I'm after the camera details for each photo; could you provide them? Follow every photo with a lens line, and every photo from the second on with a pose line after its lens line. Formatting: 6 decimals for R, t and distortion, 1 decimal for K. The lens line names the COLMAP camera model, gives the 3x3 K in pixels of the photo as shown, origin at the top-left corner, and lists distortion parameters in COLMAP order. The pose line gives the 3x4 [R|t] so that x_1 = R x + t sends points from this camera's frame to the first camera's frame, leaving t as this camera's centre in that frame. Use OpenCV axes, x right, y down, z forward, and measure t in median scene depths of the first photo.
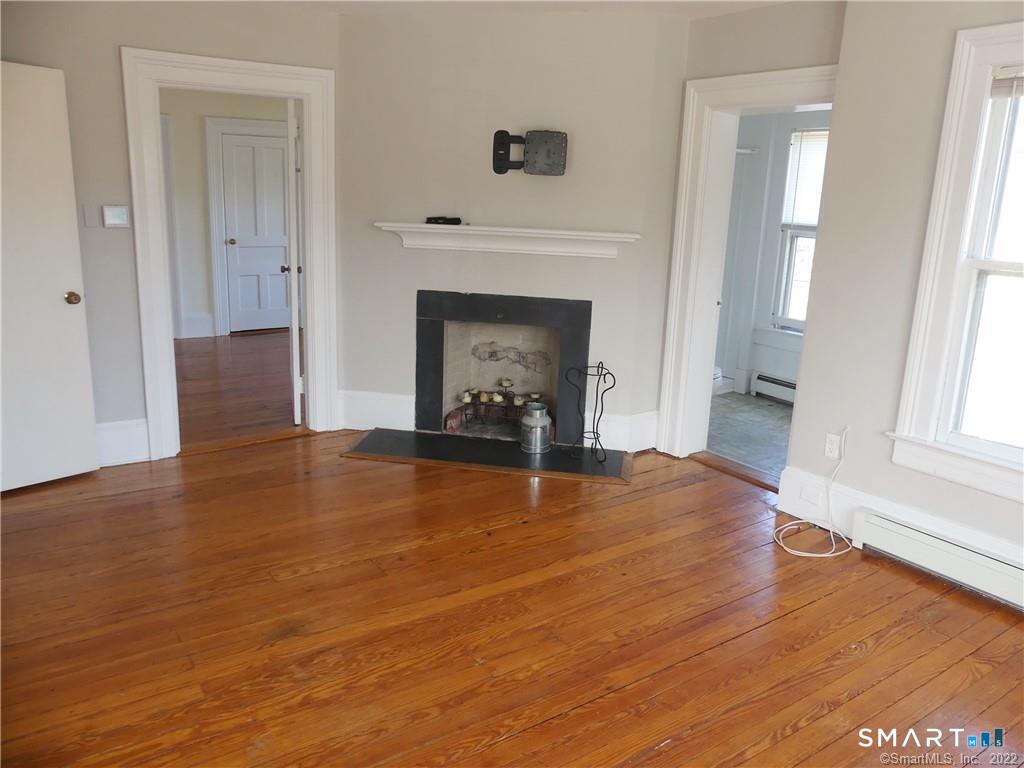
lens RADIAL K [[766.7, 0, 521.6], [0, 766.7, 384.9], [0, 0, 1]] dist [-0.010513, 0.008672]
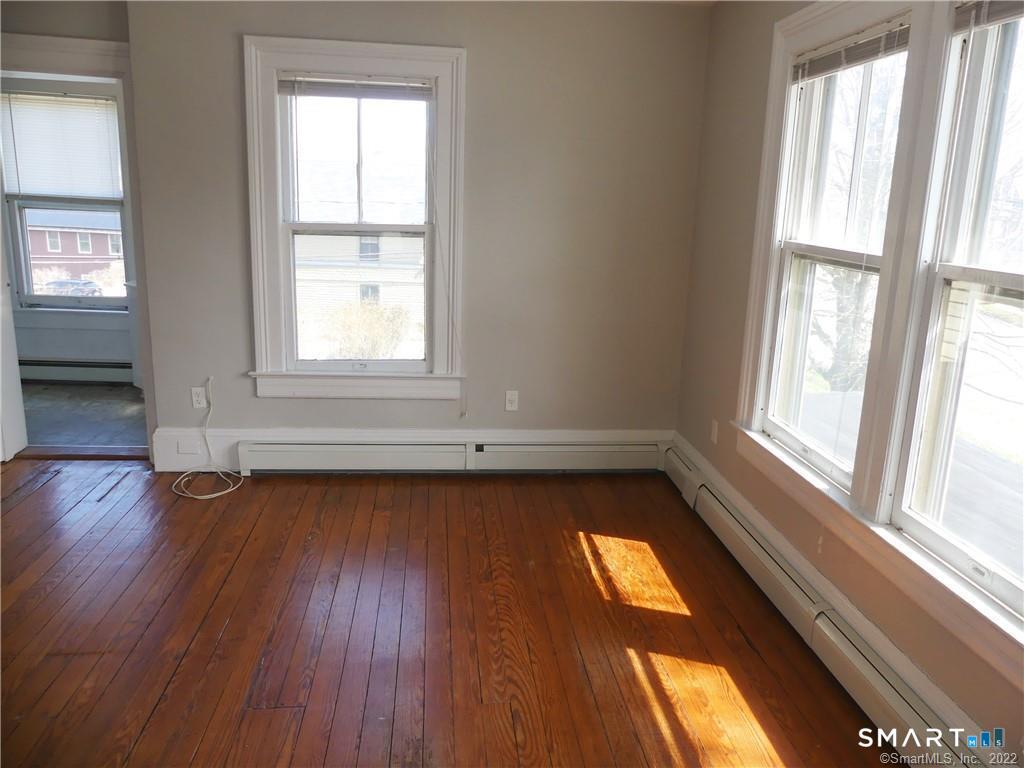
lens RADIAL K [[766.7, 0, 521.6], [0, 766.7, 384.9], [0, 0, 1]] dist [-0.010513, 0.008672]
pose [[0.486304, -0.223871, 0.844624, -0.236426], [0.185091, 0.971079, 0.150820, -0.014861], [-0.853961, 0.082988, 0.513677, 0.025892]]
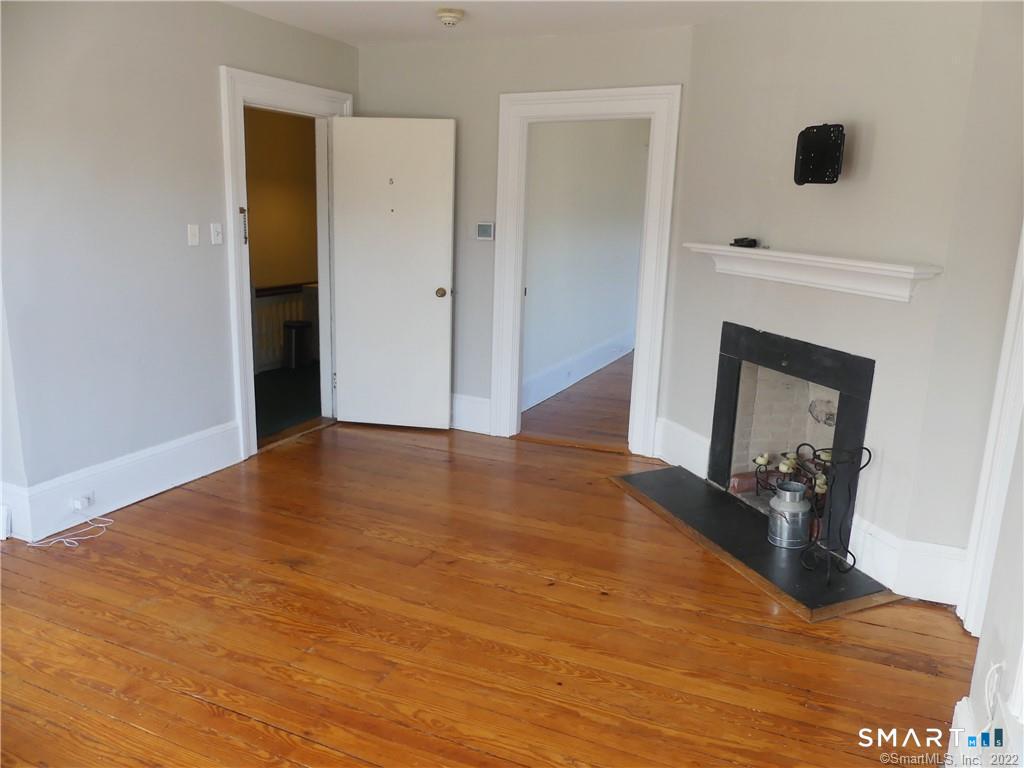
lens RADIAL K [[764.9, 0, 512.0], [0, 764.9, 384.0], [0, 0, 1]] dist [-0.026230, 0.000578]
pose [[0.517669, 0.173209, -0.837865, 0.491908], [-0.212482, 0.974640, 0.070203, -0.065359], [0.828776, 0.141689, 0.541345, 0.347352]]
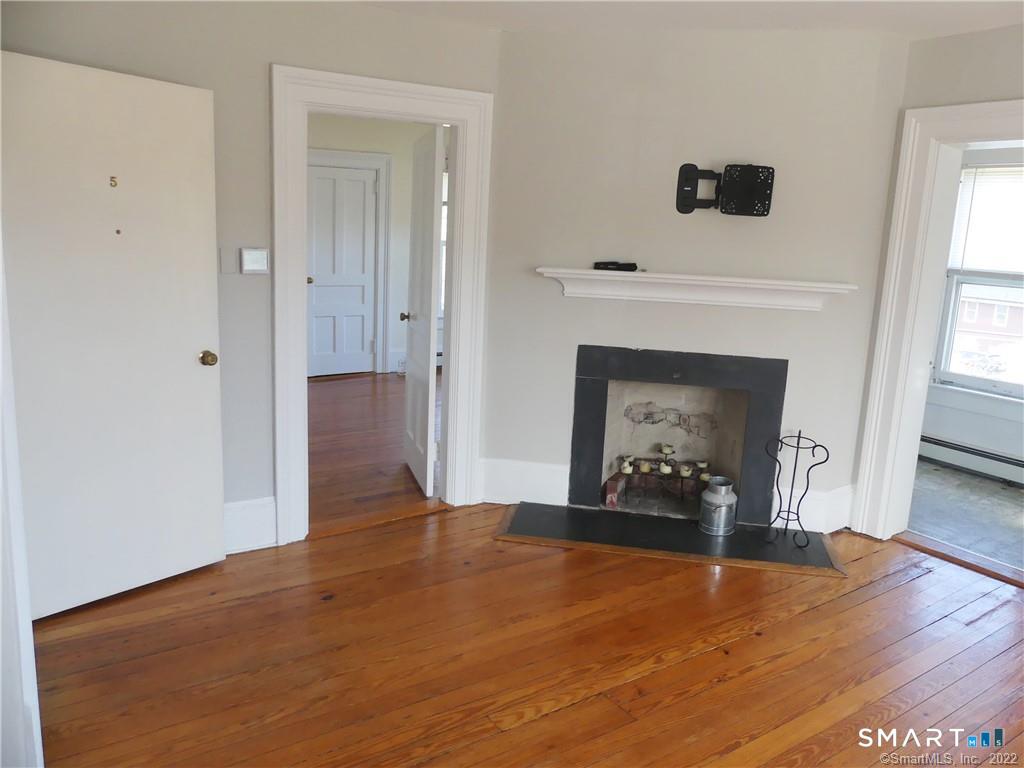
lens RADIAL K [[771.6, 0, 531.6], [0, 771.6, 384.9], [0, 0, 1]] dist [-0.016719, 0.000871]
pose [[0.999981, 0.005192, 0.003176, -0.196028], [-0.005055, 0.999117, -0.041700, -0.042650], [-0.003390, 0.041683, 0.999125, 0.132410]]
